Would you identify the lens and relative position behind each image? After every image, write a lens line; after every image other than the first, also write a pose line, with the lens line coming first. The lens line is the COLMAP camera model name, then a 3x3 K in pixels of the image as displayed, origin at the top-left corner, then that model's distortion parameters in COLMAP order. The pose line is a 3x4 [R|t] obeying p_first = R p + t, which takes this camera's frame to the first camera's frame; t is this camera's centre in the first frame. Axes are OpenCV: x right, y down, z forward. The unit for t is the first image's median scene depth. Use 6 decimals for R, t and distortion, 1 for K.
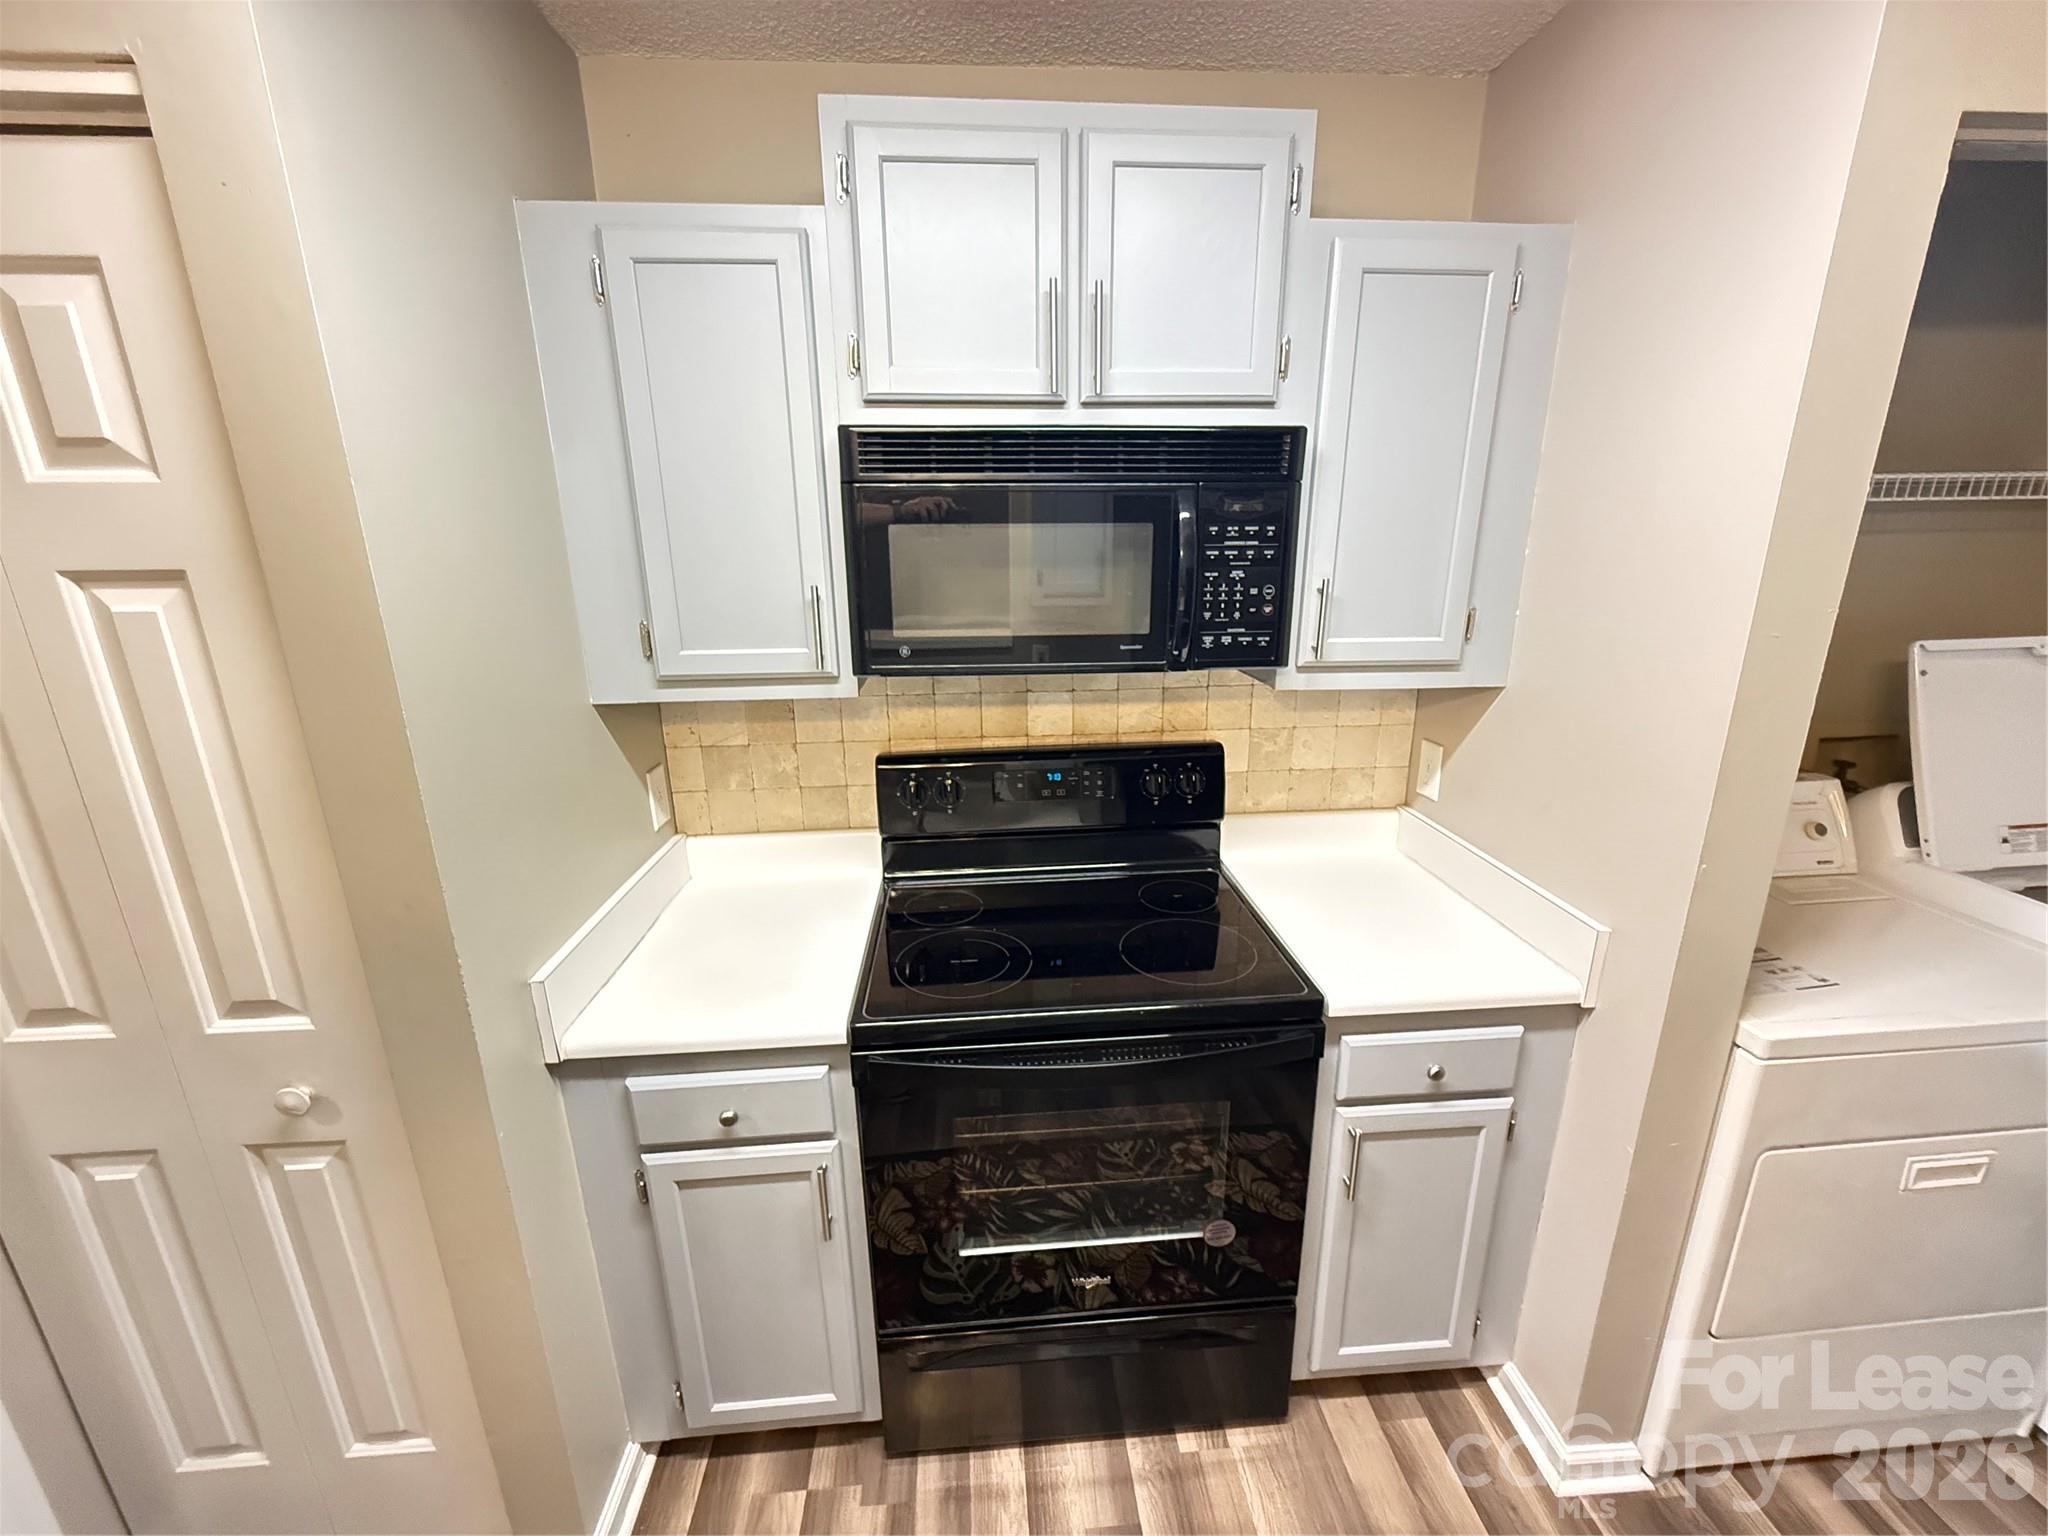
lens RADIAL K [[817.2, 0, 1030.7], [0, 817.2, 762.2], [0, 0, 1]] dist [0.001650, -0.000240]
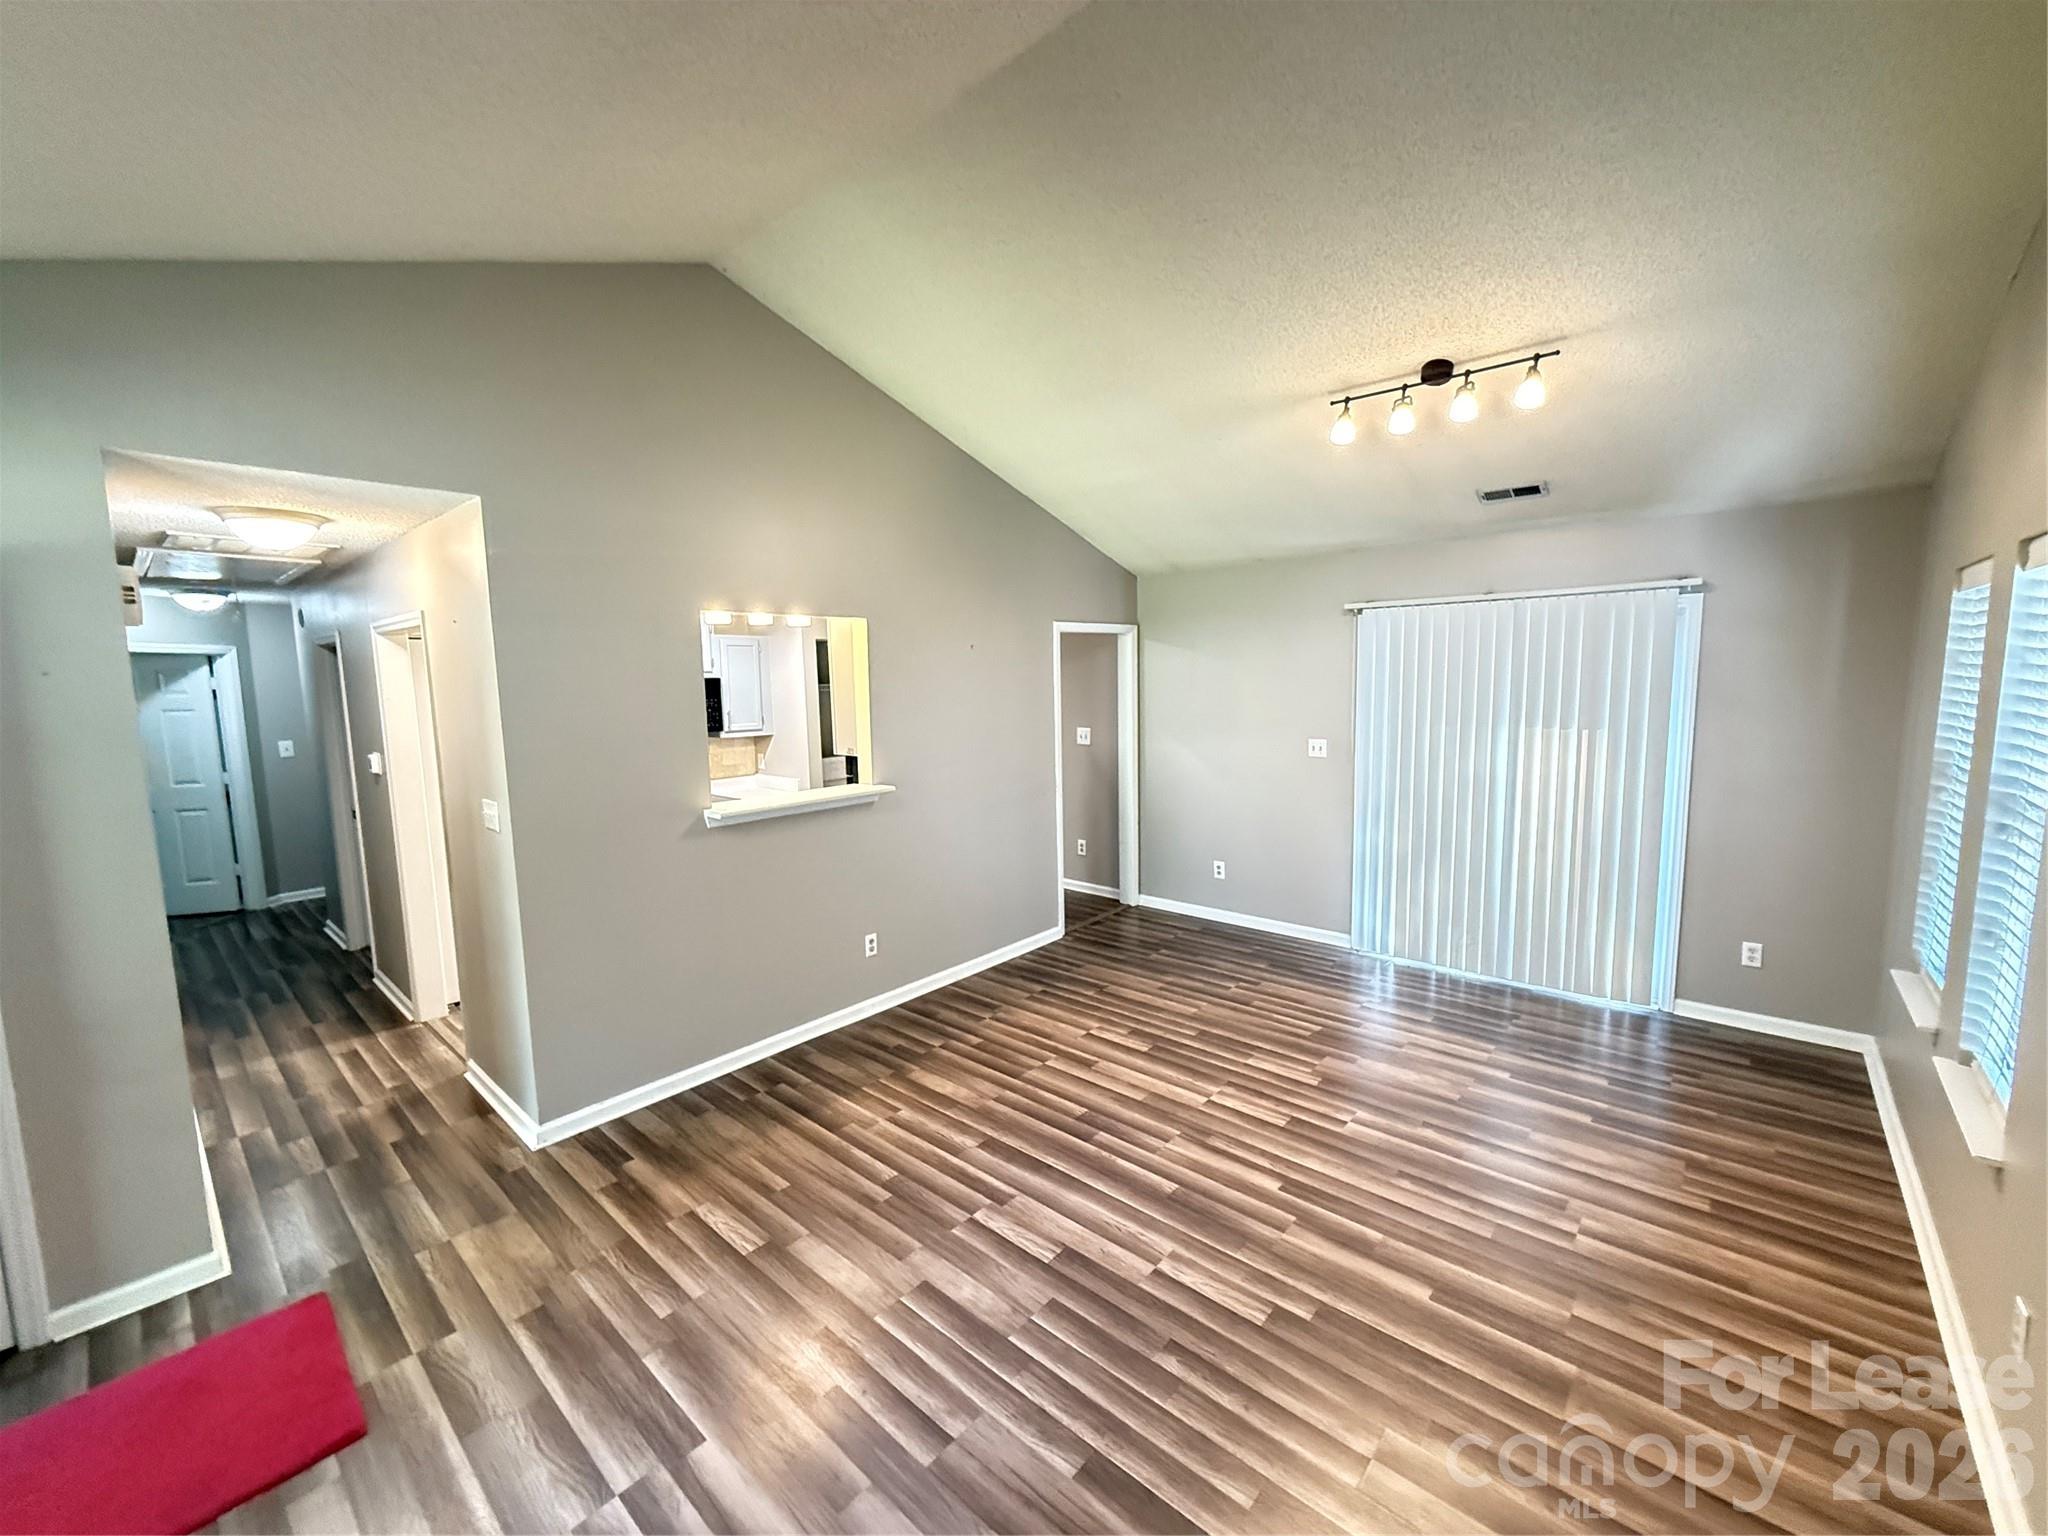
lens RADIAL K [[808.2, 0, 1024.0], [0, 808.2, 768.0], [0, 0, 1]] dist [0.000662, 0.000294]
pose [[0.722649, -0.081761, 0.686362, -1.362966], [0.195223, 0.976694, -0.089198, 0.703061], [-0.663073, 0.198453, 0.721769, -2.834714]]
